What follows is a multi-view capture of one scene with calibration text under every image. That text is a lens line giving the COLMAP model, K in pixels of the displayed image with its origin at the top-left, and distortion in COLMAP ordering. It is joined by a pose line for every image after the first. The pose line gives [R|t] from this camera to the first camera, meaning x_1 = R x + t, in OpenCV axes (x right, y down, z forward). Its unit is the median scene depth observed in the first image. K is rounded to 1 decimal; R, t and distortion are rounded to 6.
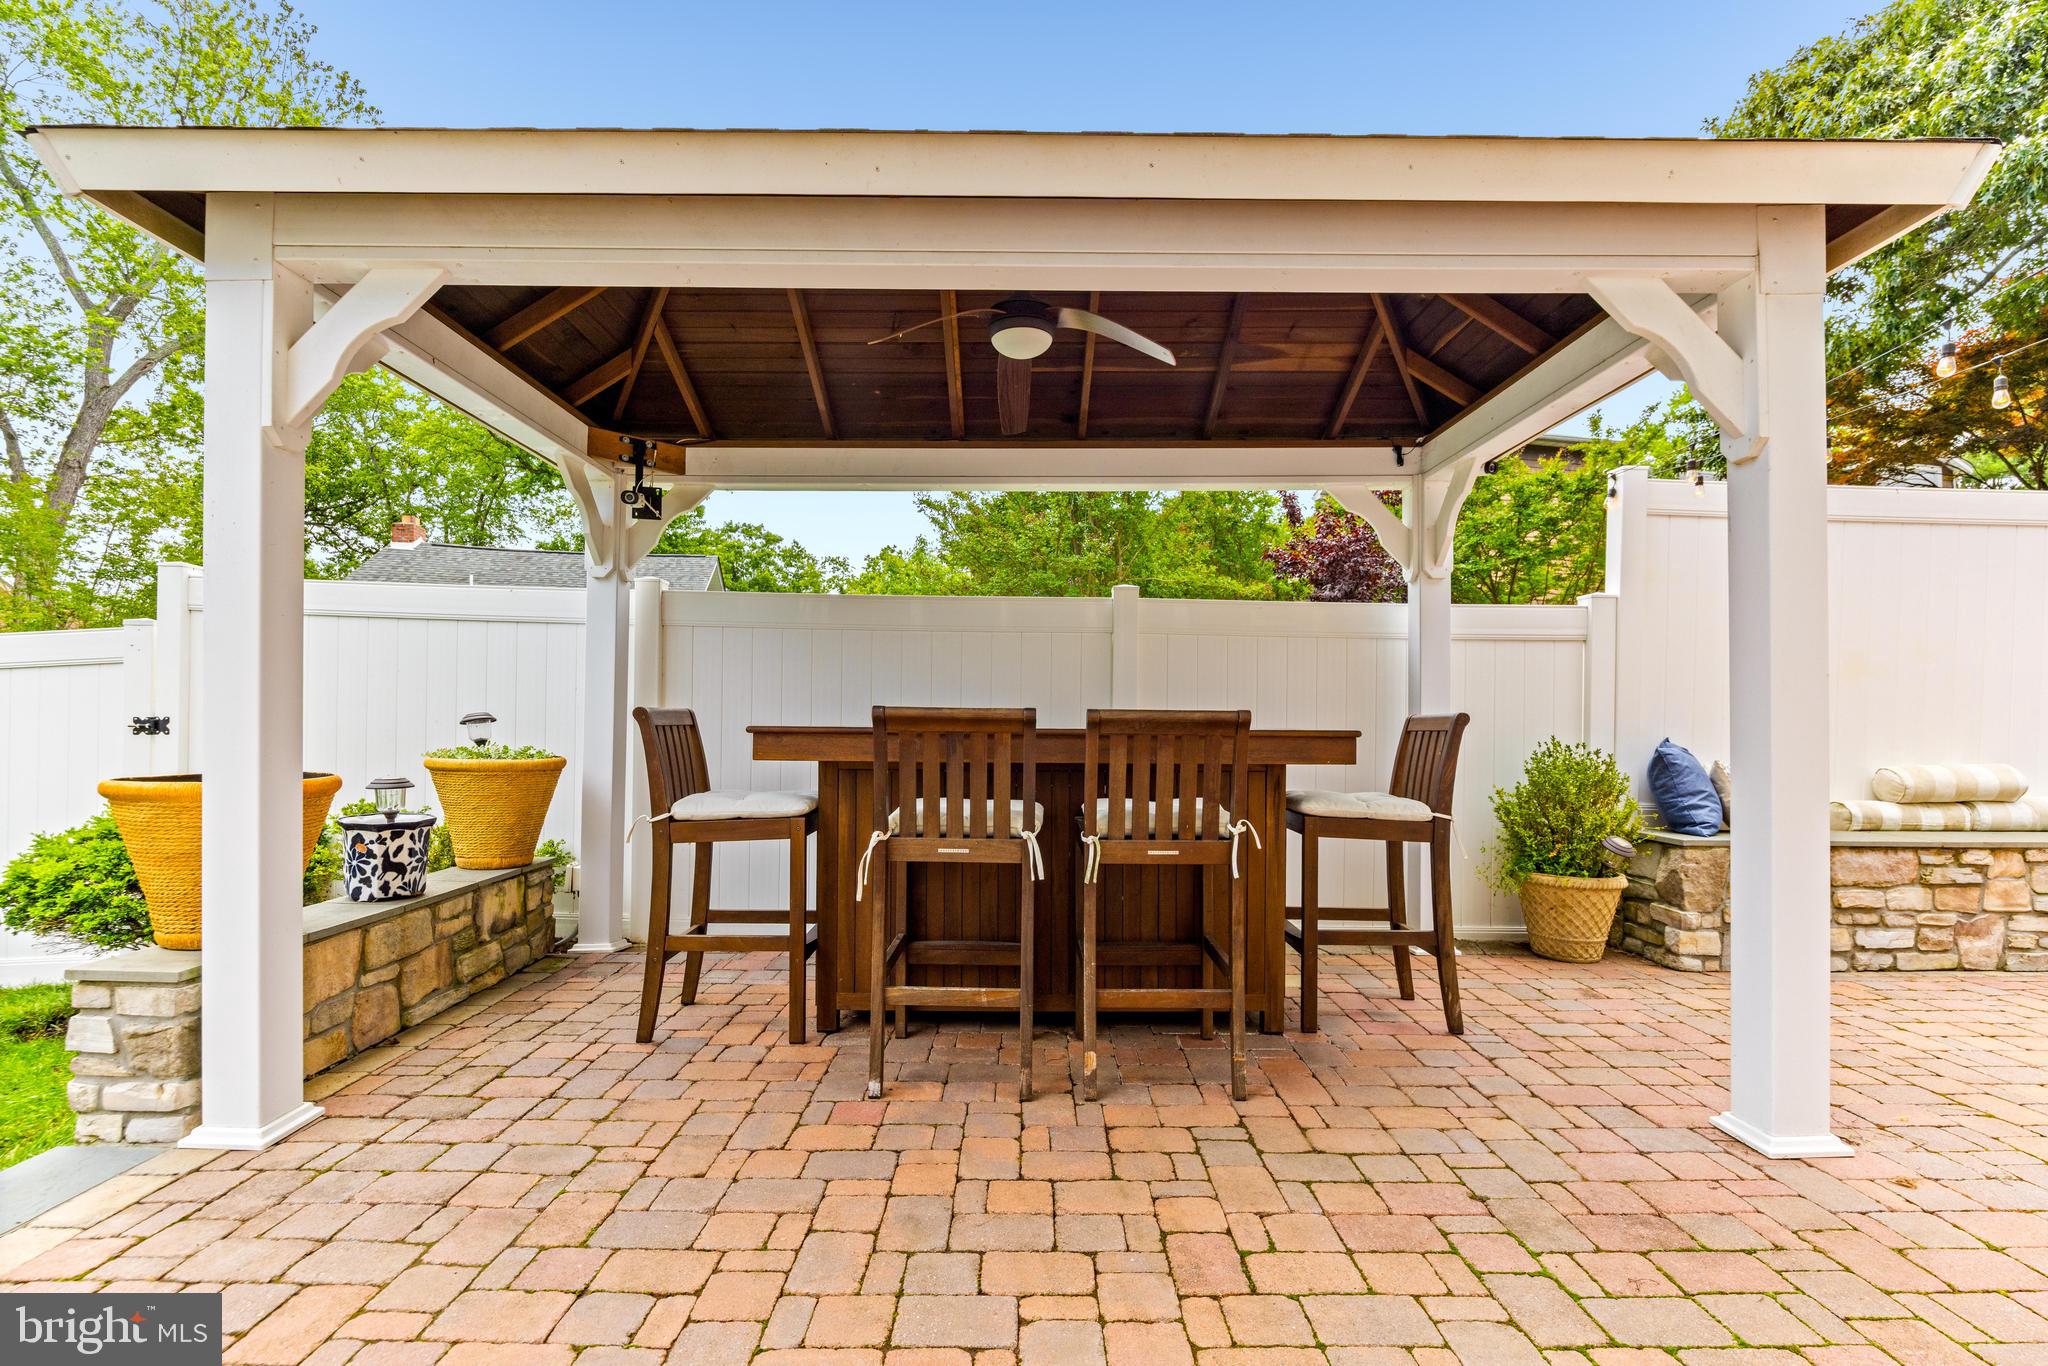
lens RADIAL K [[966.3, 0, 1024.9], [0, 966.3, 698.5], [0, 0, 1]] dist [-0.000476, -0.000637]
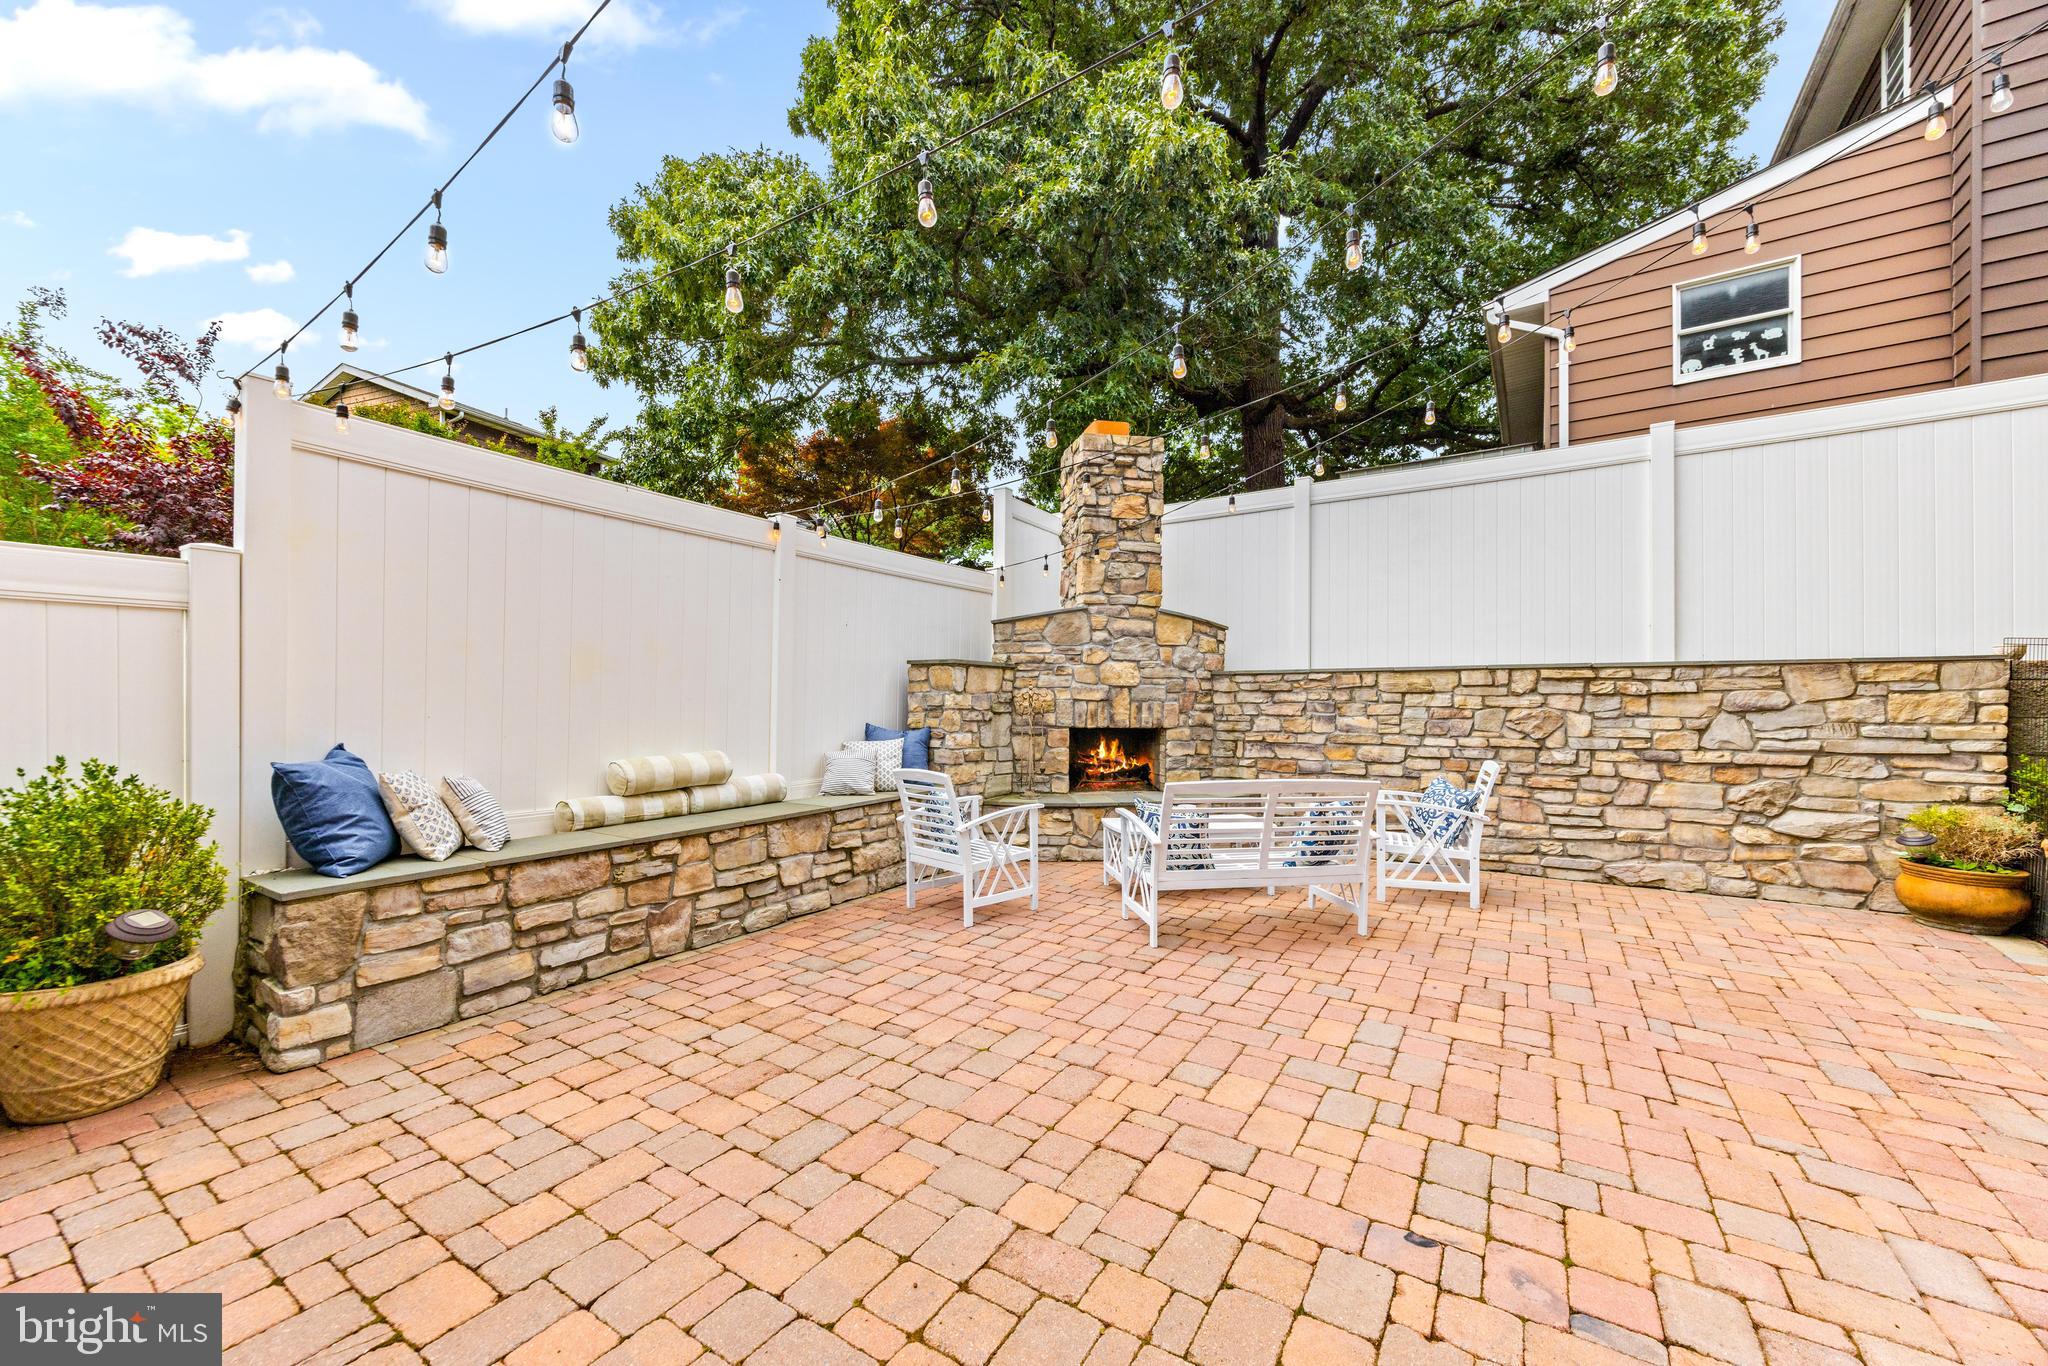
lens RADIAL K [[792.3, 0, 1024.4], [0, 792.3, 689.2], [0, 0, 1]] dist [-0.000876, -0.000138]
pose [[0.555081, 0.001023, 0.831796, 0.491492], [-0.018035, 0.999779, 0.010805, -0.022018], [-0.831601, -0.020999, 0.554977, 0.212621]]
